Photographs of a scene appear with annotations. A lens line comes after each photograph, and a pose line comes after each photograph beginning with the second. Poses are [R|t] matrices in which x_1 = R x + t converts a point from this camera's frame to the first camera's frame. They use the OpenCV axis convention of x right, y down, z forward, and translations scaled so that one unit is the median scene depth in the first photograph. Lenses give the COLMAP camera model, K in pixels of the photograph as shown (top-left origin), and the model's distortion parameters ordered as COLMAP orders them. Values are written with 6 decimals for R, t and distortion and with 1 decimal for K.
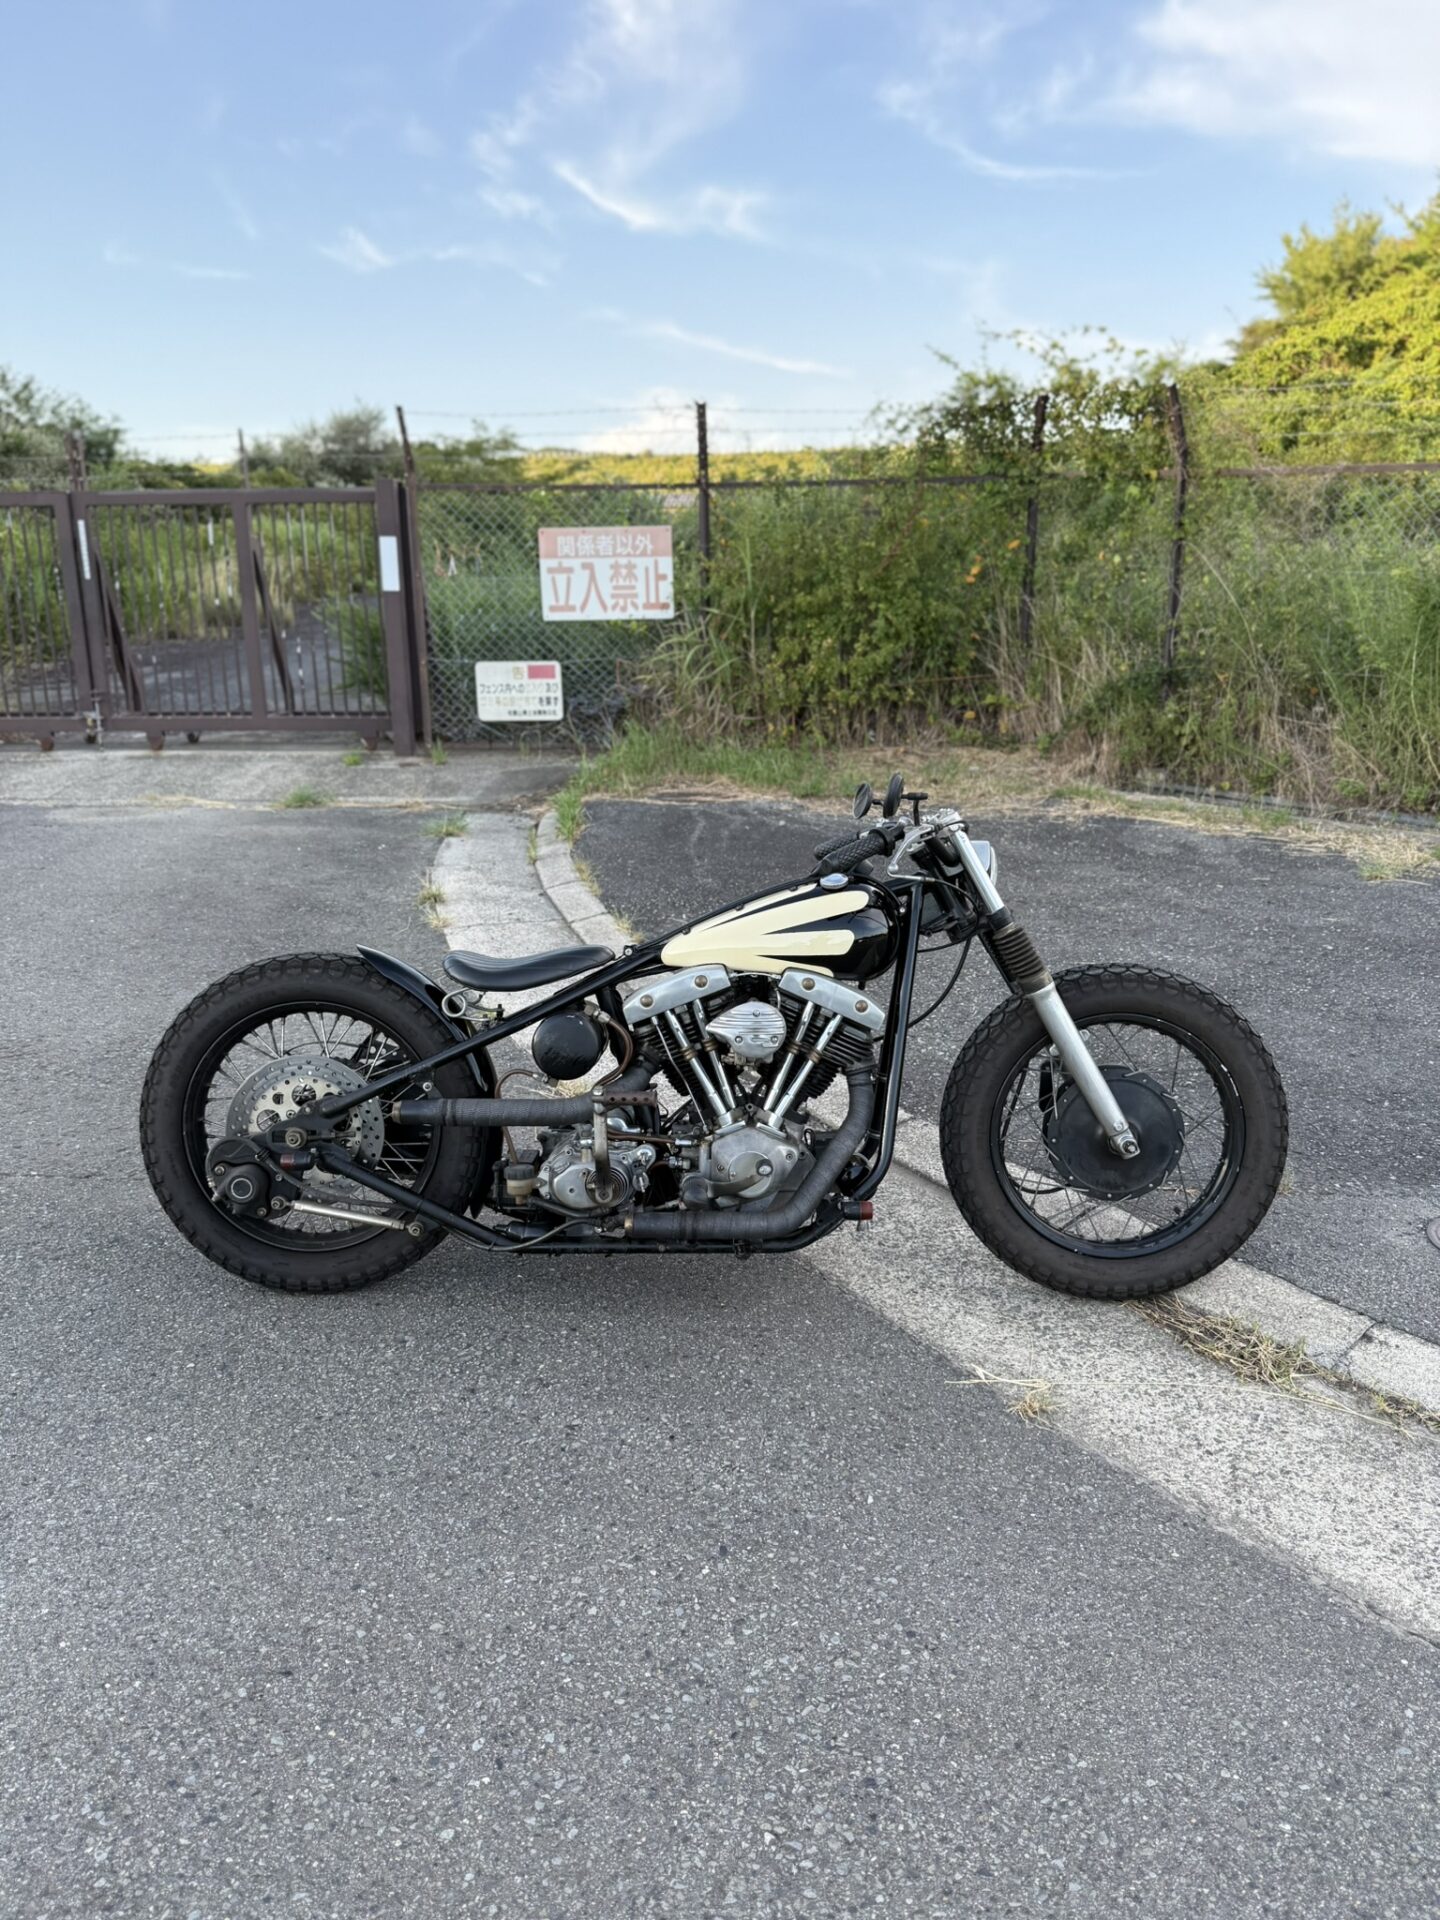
lens RADIAL K [[1364.8, 0, 729.5], [0, 1364.8, 1014.3], [0, 0, 1]] dist [0.040320, -0.051542]
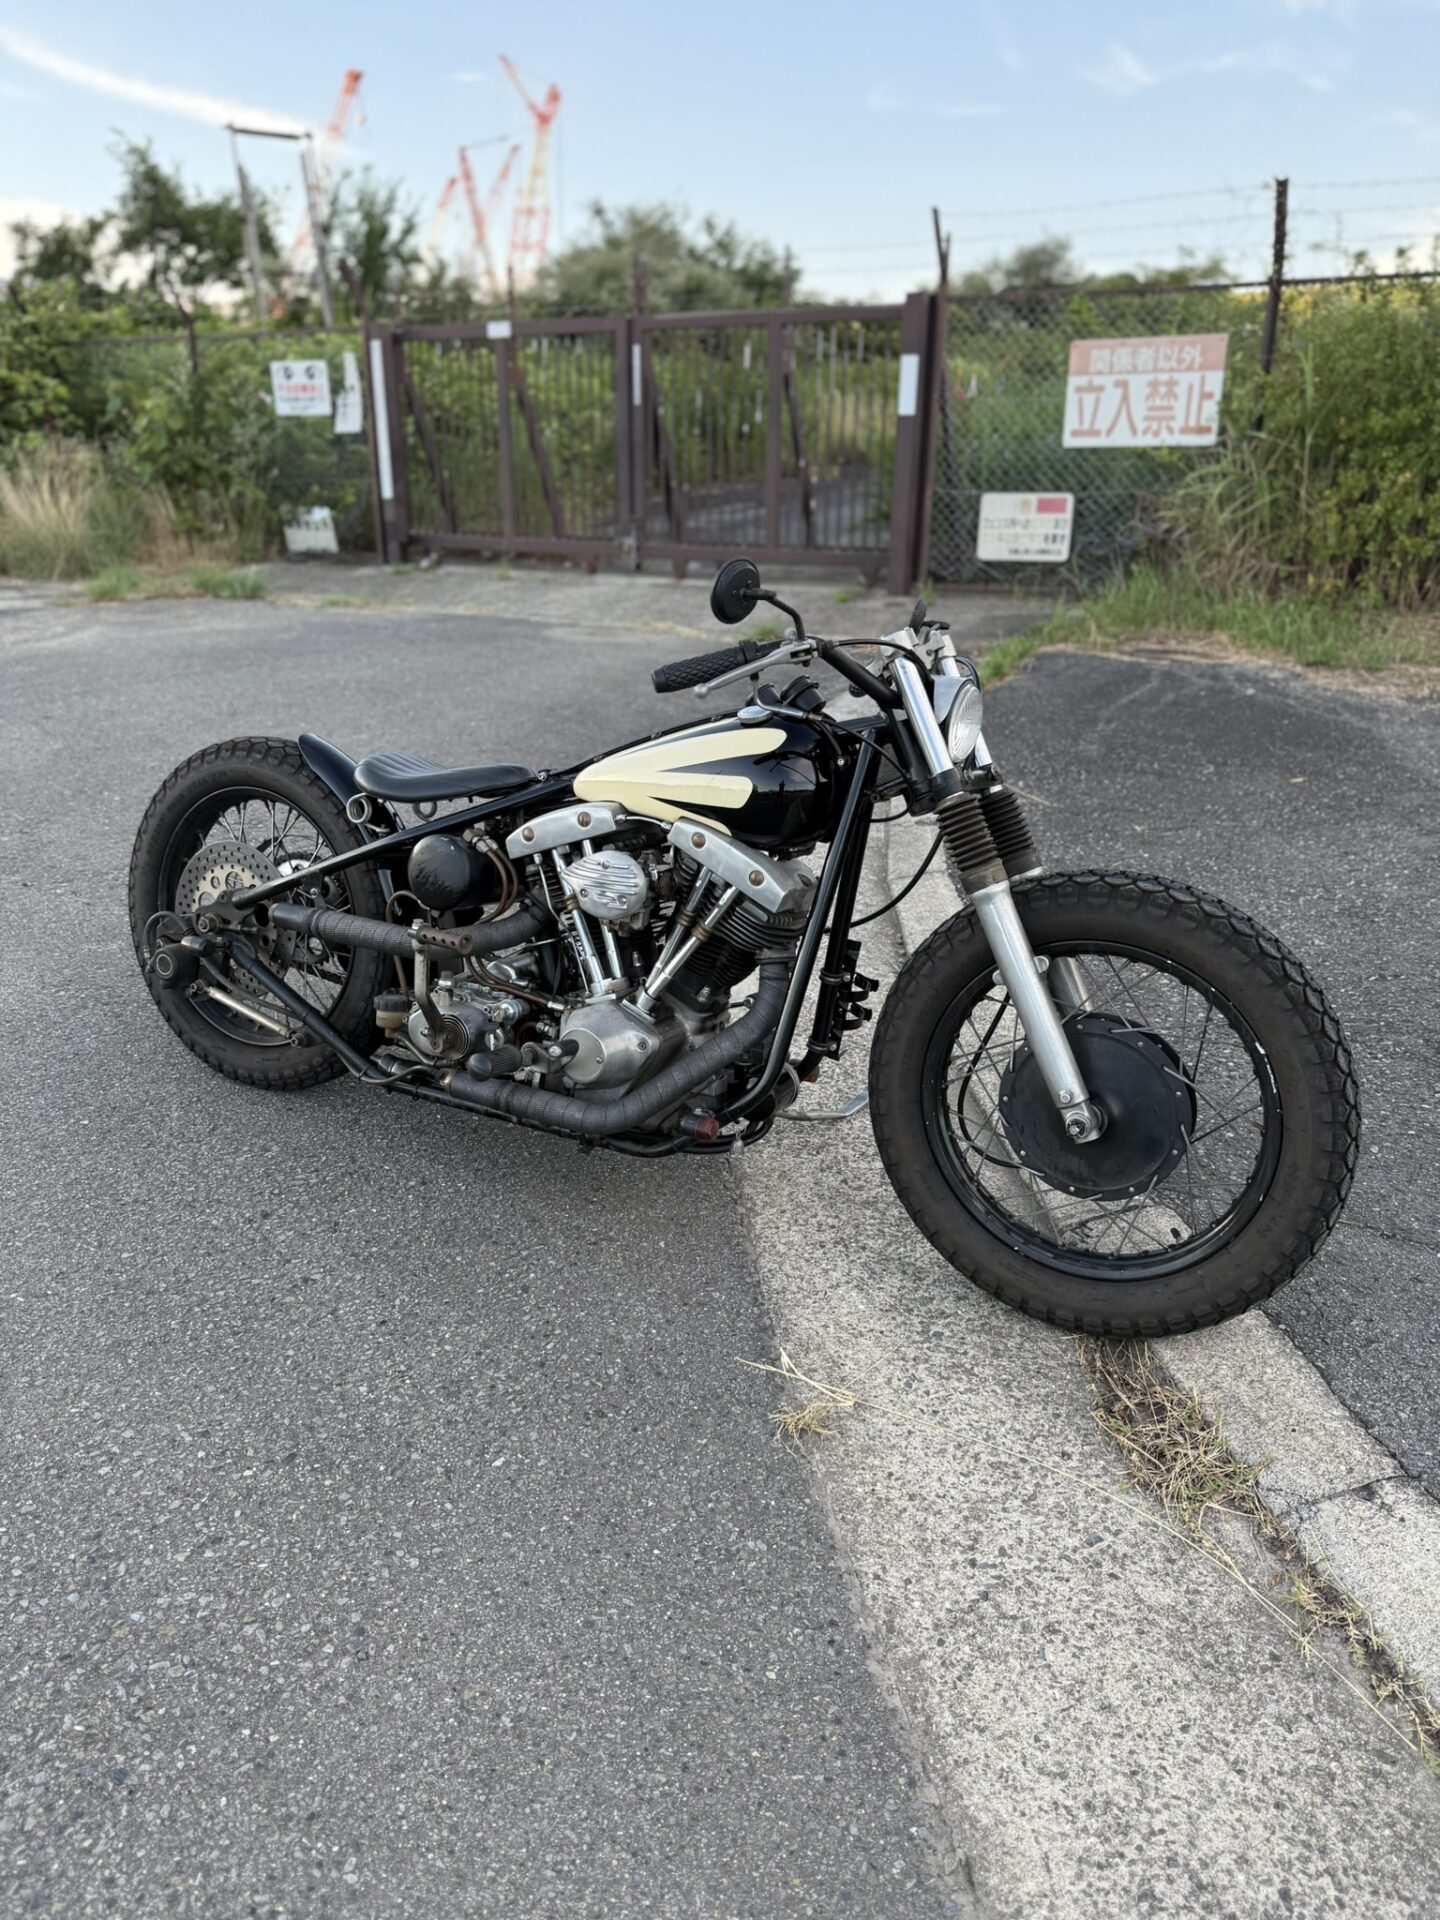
lens RADIAL K [[1364.8, 0, 708.3], [0, 1364.8, 985.2], [0, 0, 1]] dist [0.040320, -0.051542]
pose [[0.878969, 0.181086, -0.441158, 0.156351], [-0.145930, 0.982856, 0.112688, -0.010680], [0.454001, -0.034671, 0.890326, 0.102131]]
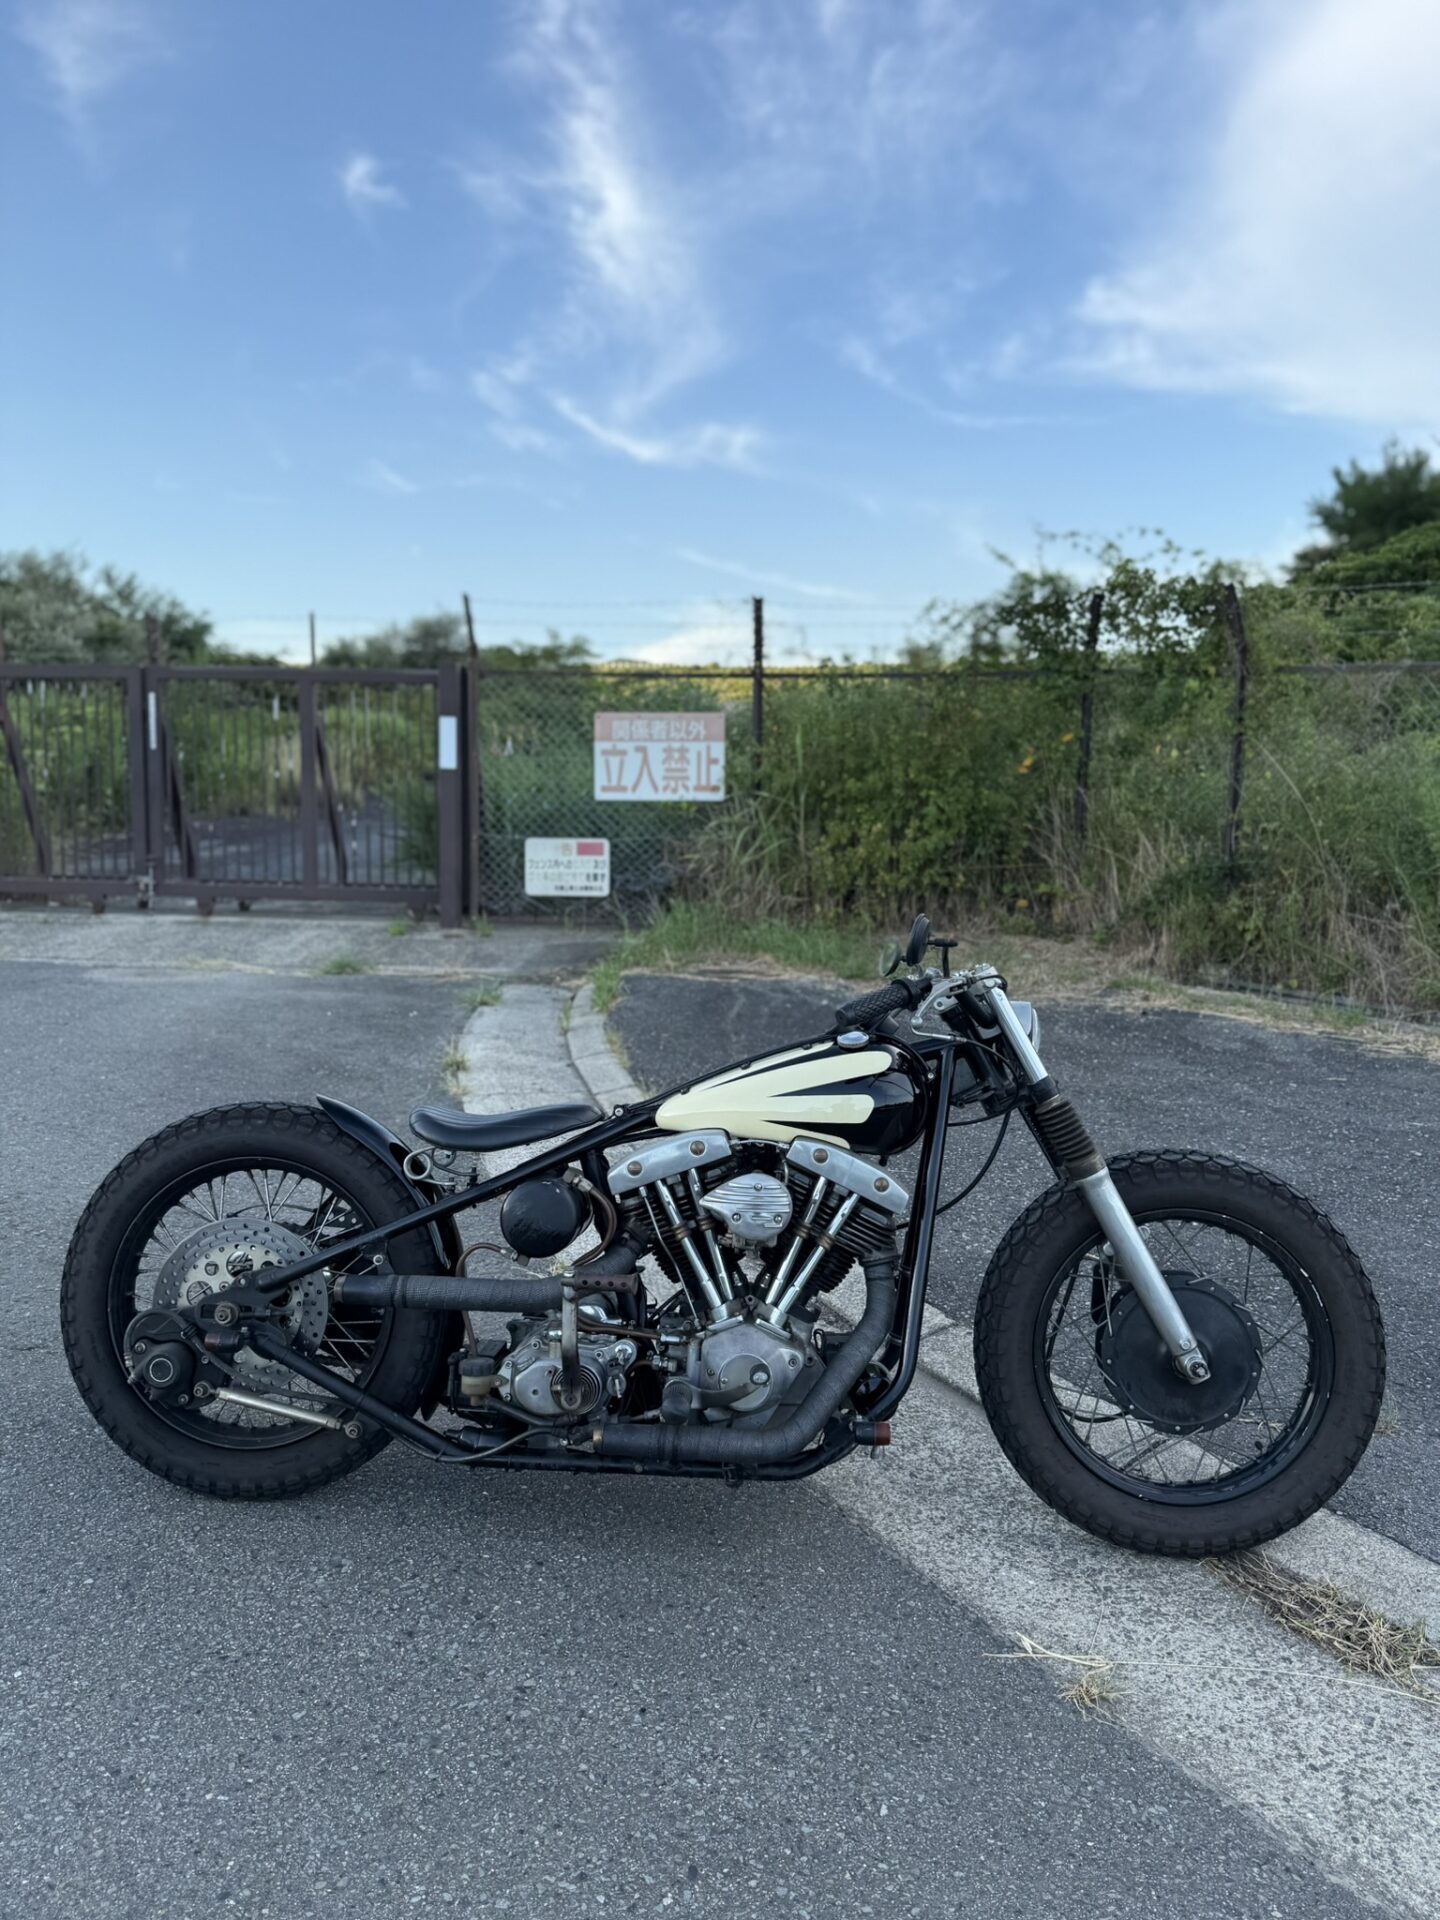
lens RADIAL K [[1364.8, 0, 703.1], [0, 1364.8, 975.5], [0, 0, 1]] dist [0.040320, -0.051542]
pose [[0.997697, 0.029108, -0.061268, 0.011894], [-0.038908, 0.985457, -0.165412, 0.004071], [0.055562, 0.167415, 0.984320, 0.045114]]
